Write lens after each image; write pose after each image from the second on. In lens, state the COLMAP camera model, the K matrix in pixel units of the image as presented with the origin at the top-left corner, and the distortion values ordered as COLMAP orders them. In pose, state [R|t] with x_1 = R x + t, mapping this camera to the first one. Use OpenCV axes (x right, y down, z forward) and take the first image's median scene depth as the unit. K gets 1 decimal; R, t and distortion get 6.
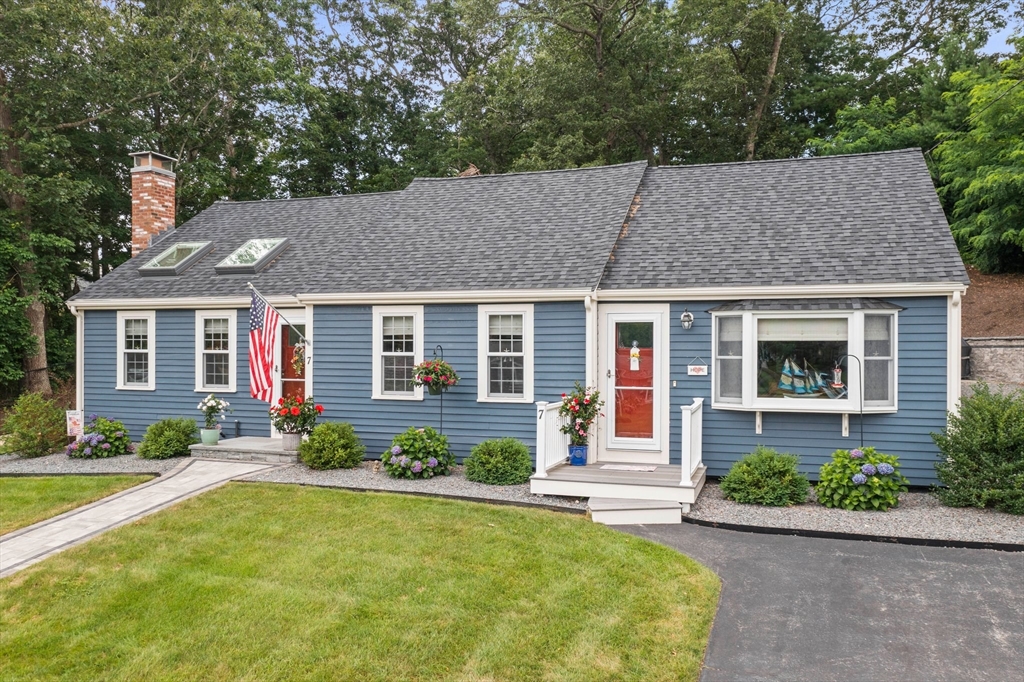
lens RADIAL K [[820.0, 0, 512.7], [0, 820.0, 336.1], [0, 0, 1]] dist [-0.019267, 0.021982]
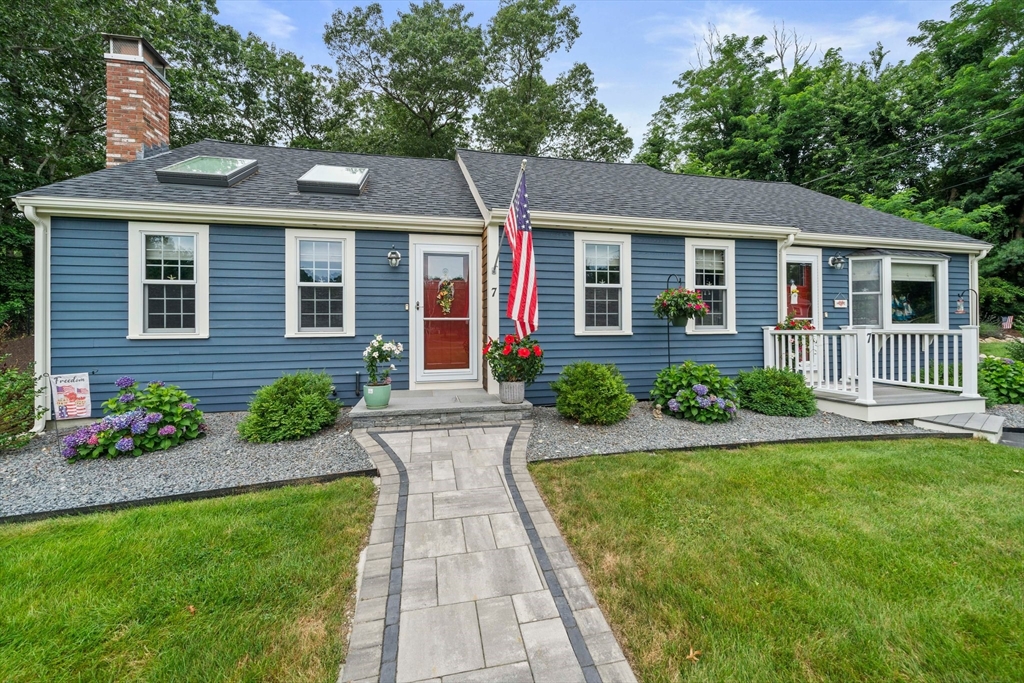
lens RADIAL K [[402.8, 0, 512.6], [0, 402.8, 322.8], [0, 0, 1]] dist [-0.005013, -0.000320]
pose [[0.854388, -0.001951, 0.519632, -0.468530], [0.001765, 0.999998, 0.000852, 0.063113], [-0.519633, 0.000189, 0.854390, 0.677355]]
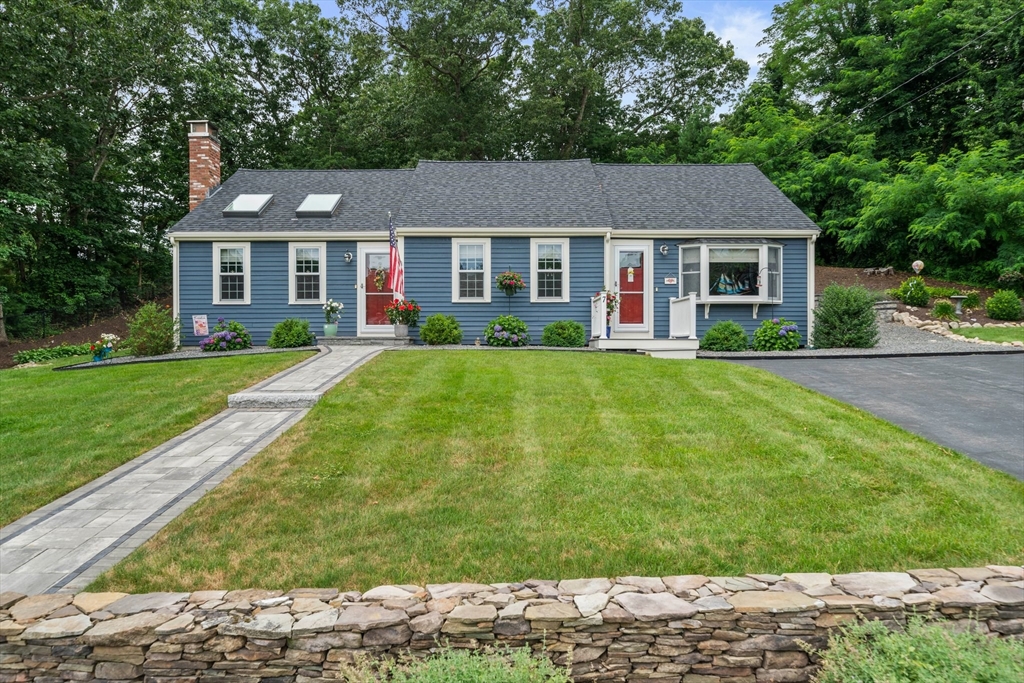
lens RADIAL K [[665.2, 0, 507.5], [0, 665.2, 343.0], [0, 0, 1]] dist [-0.008573, 0.002012]
pose [[0.947659, -0.004363, 0.319256, -0.462176], [0.000595, 0.999929, 0.011899, 0.136335], [-0.319285, -0.011087, 0.947594, -0.138776]]
